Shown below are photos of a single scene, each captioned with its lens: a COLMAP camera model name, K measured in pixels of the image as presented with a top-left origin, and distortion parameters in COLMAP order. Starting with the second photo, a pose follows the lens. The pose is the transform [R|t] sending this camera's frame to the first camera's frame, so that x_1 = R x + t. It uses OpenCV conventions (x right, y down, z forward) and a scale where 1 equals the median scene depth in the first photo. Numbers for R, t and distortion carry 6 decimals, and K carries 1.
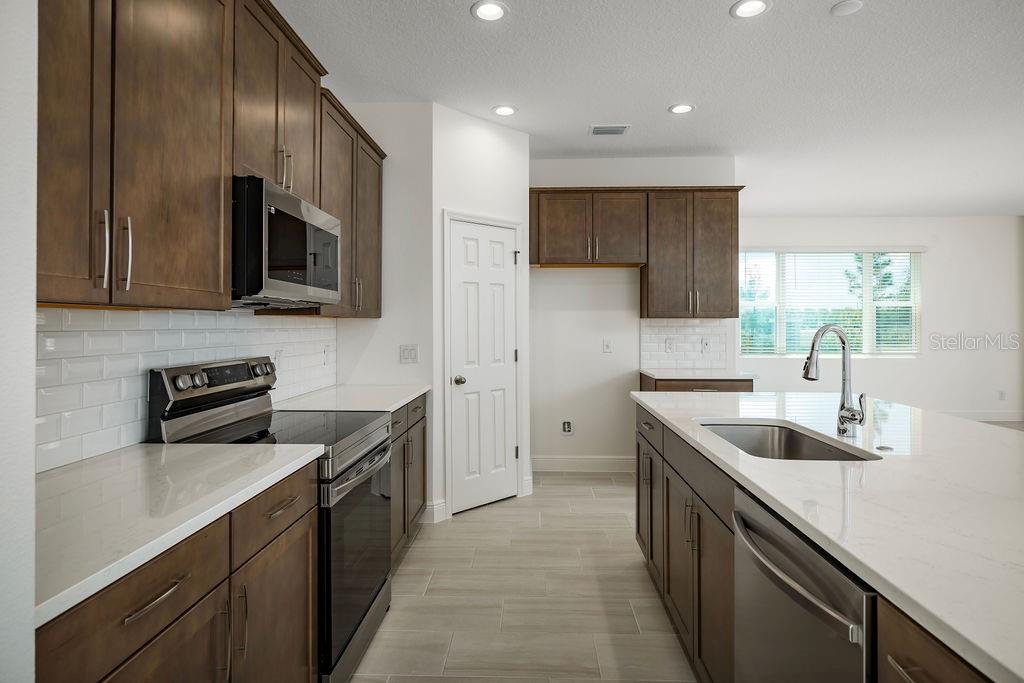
lens RADIAL K [[552.8, 0, 514.2], [0, 552.8, 319.4], [0, 0, 1]] dist [0.003930, 0.000807]
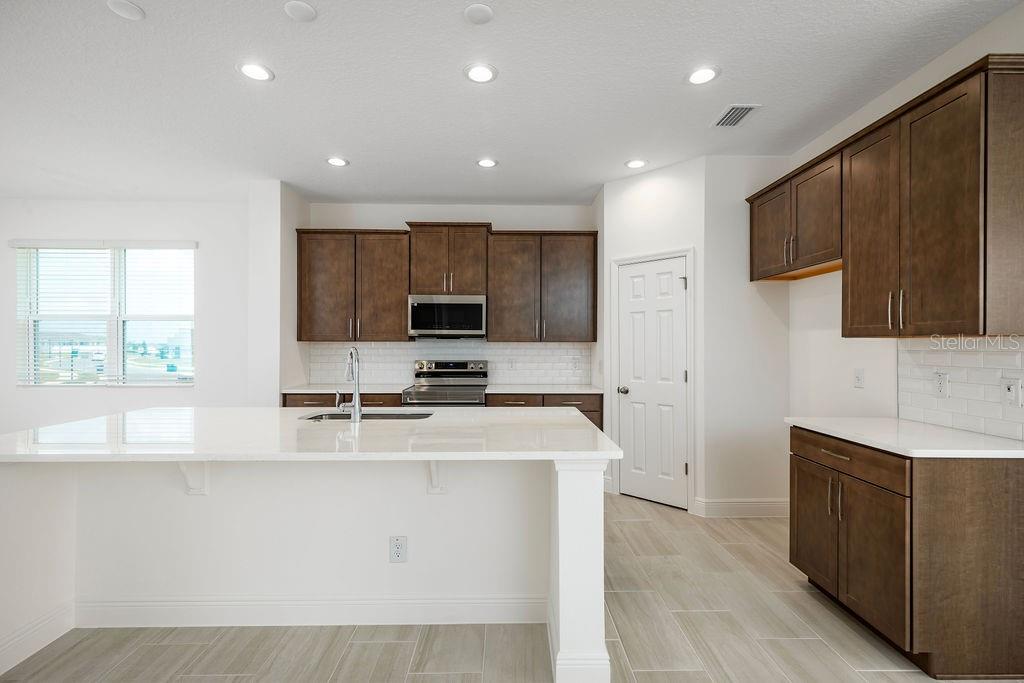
lens RADIAL K [[463.5, 0, 504.8], [0, 463.5, 342.9], [0, 0, 1]] dist [0.008529, -0.000466]
pose [[0.040071, -0.004863, -0.999185, 0.794742], [0.007222, 0.999963, -0.004577, 0.003081], [0.999171, -0.007033, 0.040104, 0.569158]]
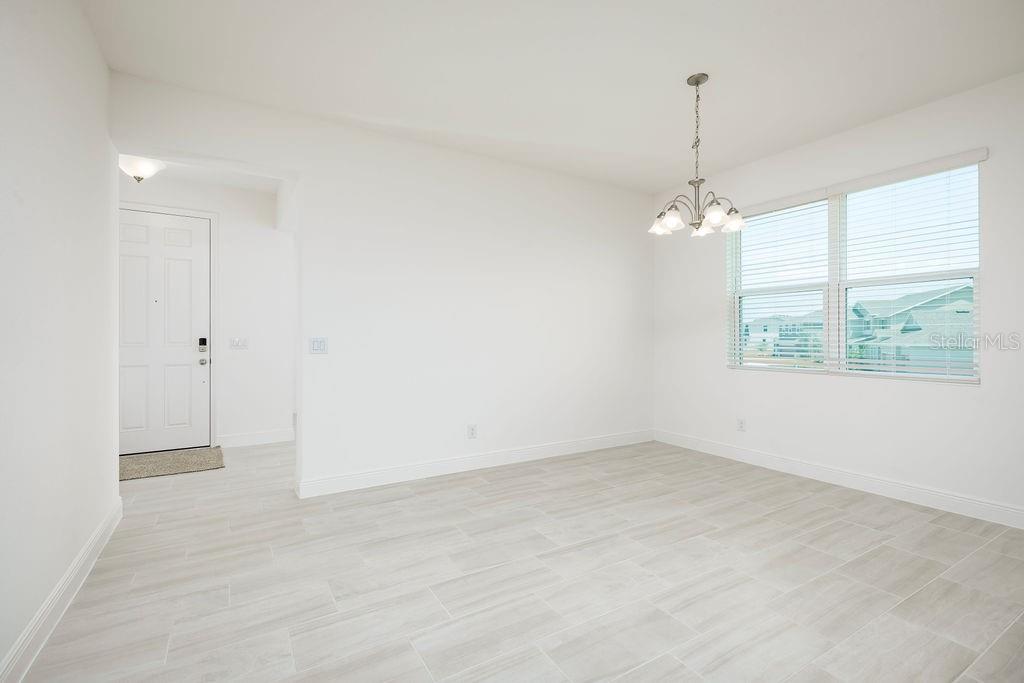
lens RADIAL K [[463.5, 0, 501.8], [0, 463.5, 337.6], [0, 0, 1]] dist [0.008529, -0.000466]
pose [[-0.843363, -0.003311, -0.537334, 0.639919], [0.000629, 0.999974, -0.007149, 0.033710], [0.537344, -0.006367, -0.843339, 0.093955]]
